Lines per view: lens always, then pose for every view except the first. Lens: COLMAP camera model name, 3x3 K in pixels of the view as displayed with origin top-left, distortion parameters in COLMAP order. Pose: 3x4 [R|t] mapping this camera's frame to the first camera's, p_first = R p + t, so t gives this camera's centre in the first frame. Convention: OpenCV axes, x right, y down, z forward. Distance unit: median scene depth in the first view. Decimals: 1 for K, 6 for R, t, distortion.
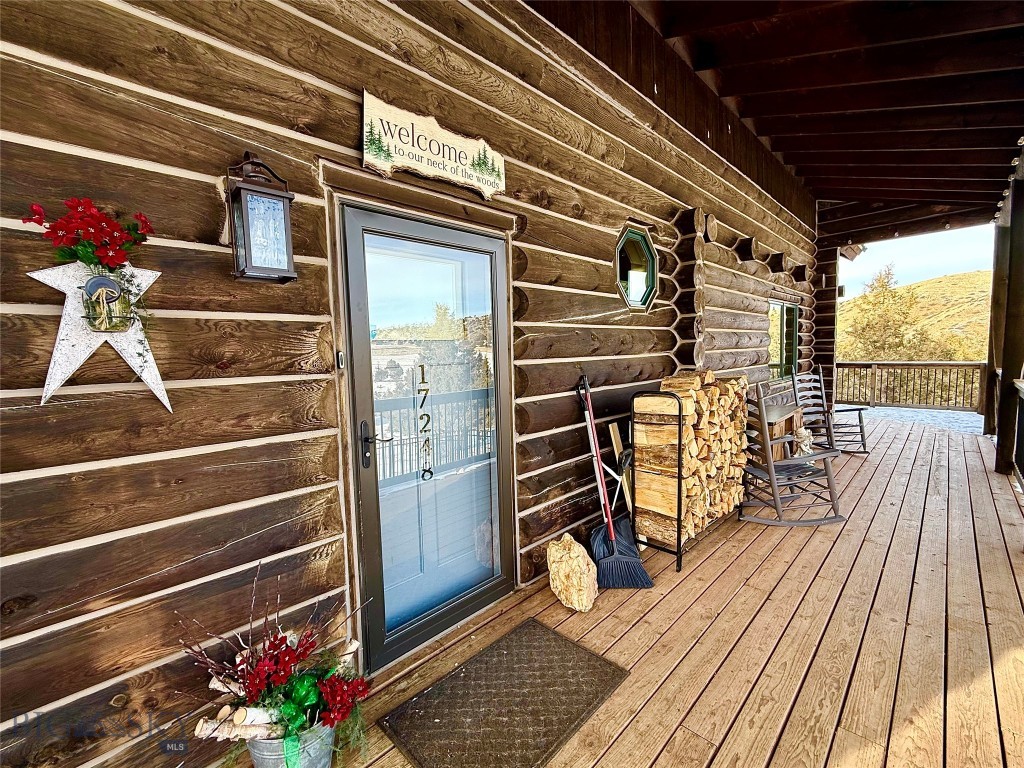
lens RADIAL K [[434.4, 0, 512.0], [0, 434.4, 384.0], [0, 0, 1]] dist [0.002086, 0.000063]
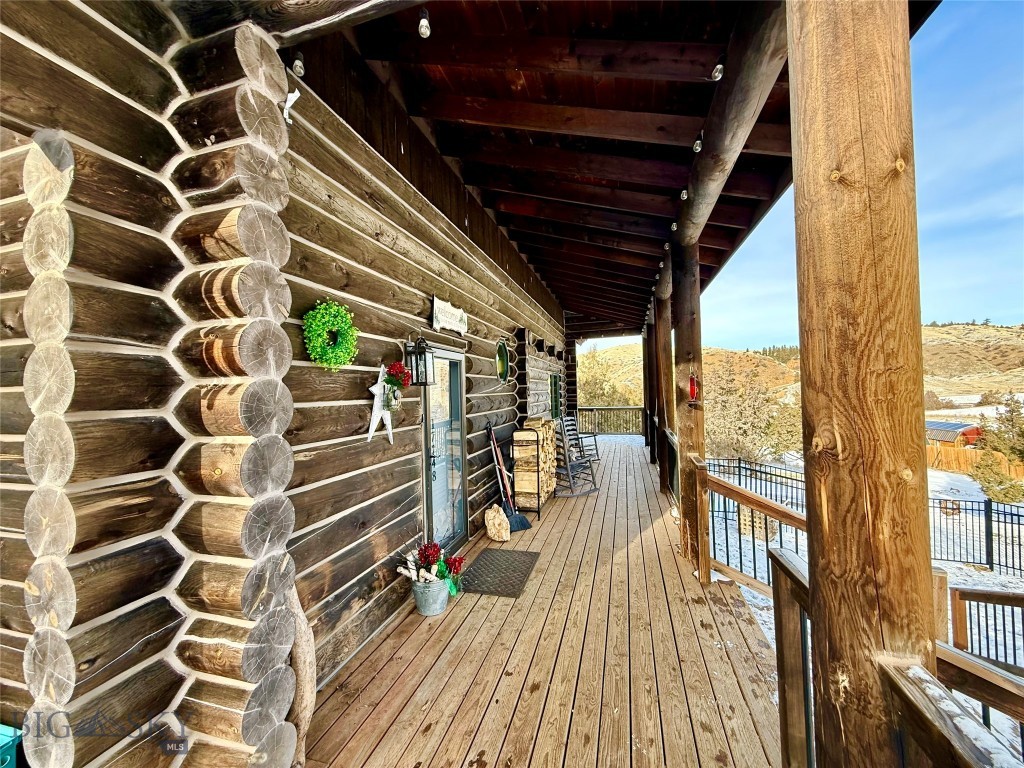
lens RADIAL K [[406.2, 0, 512.0], [0, 406.2, 384.0], [0, 0, 1]] dist [-0.000688, -0.000057]
pose [[0.870621, 0.013910, 0.491758, -0.624525], [0.039022, 0.994498, -0.097217, -0.007477], [-0.490405, 0.103829, 0.865288, -0.581216]]
